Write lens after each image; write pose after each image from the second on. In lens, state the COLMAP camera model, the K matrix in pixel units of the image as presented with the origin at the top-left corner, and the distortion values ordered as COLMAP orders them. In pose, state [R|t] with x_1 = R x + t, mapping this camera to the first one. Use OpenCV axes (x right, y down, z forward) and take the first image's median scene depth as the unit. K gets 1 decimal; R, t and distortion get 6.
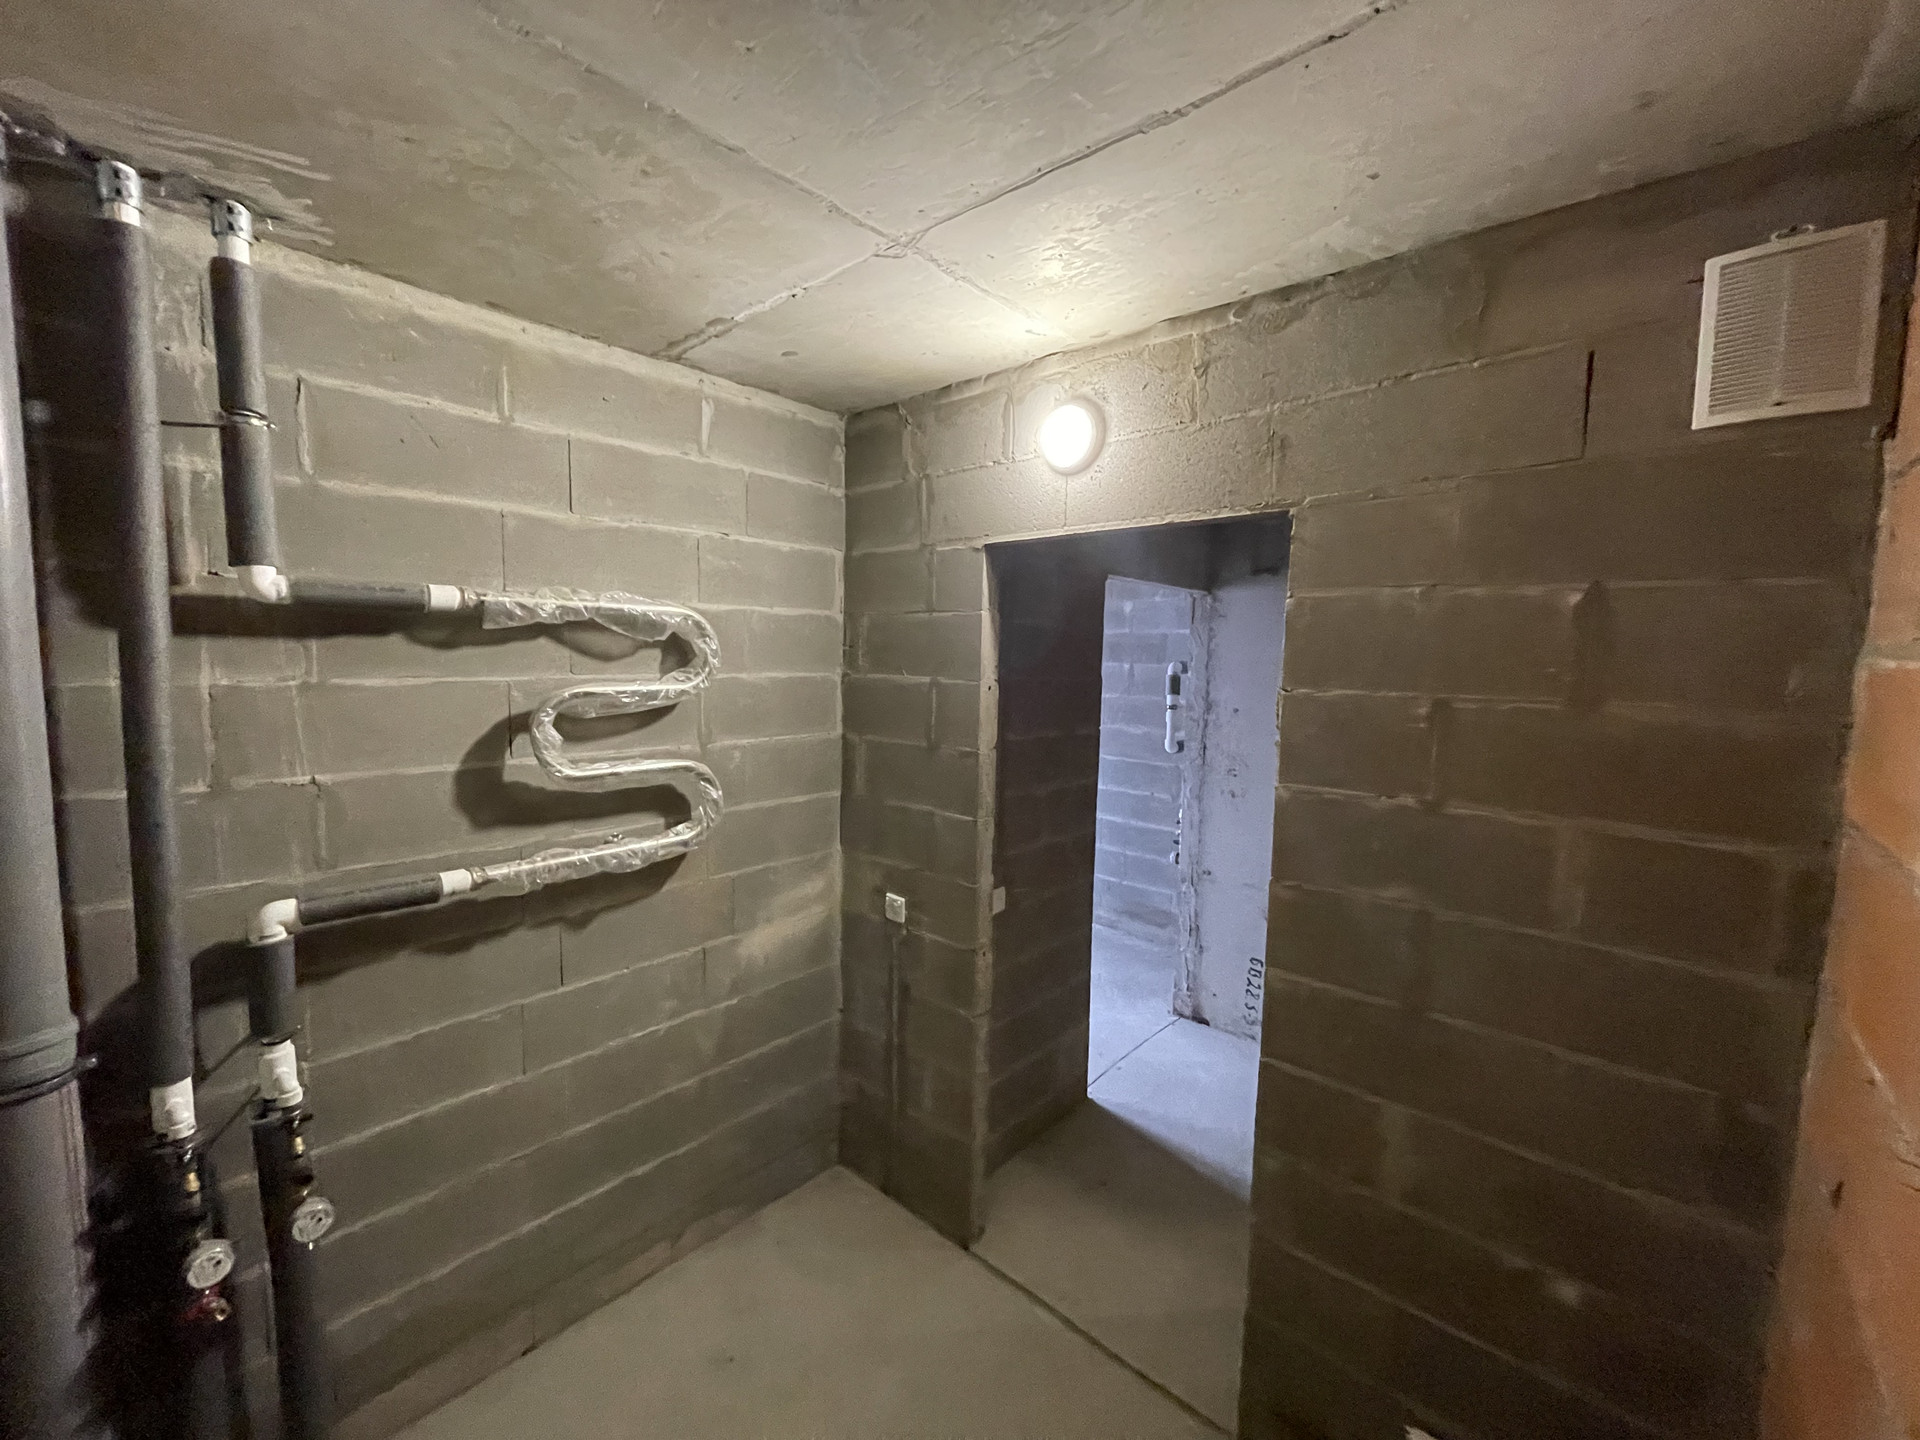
lens RADIAL K [[777.0, 0, 960.0], [0, 777.0, 720.0], [0, 0, 1]] dist [-0.000675, 0.000012]
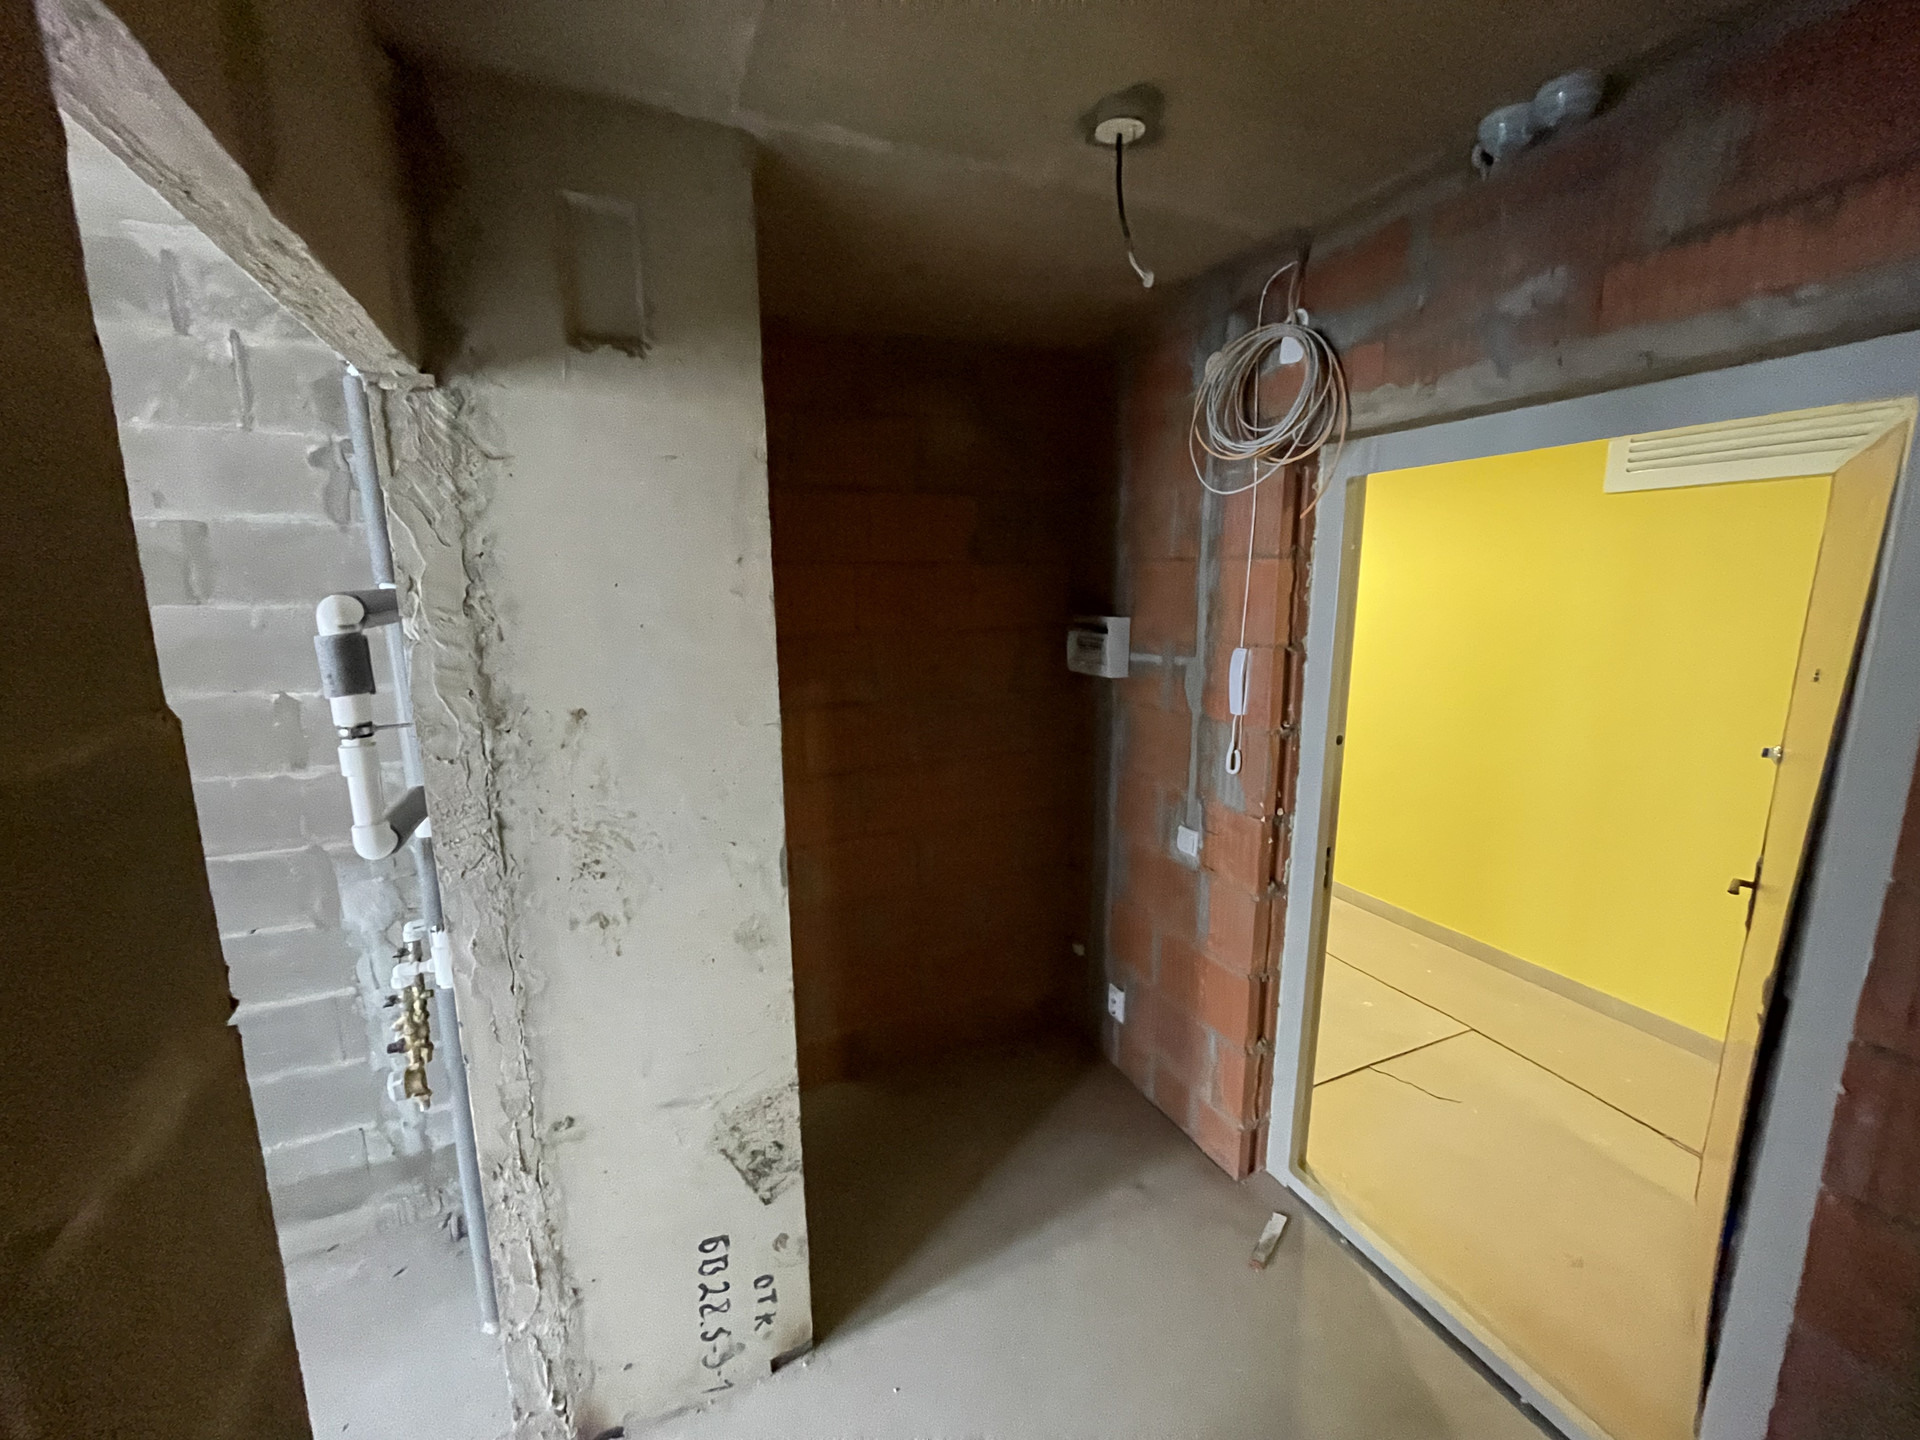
lens RADIAL K [[777.0, 0, 960.0], [0, 777.0, 720.0], [0, 0, 1]] dist [-0.000675, 0.000012]
pose [[0.421995, -0.189855, 0.886496, 0.090251], [0.091711, 0.981751, 0.166598, -0.054936], [-0.901948, 0.010998, 0.431705, 0.643562]]
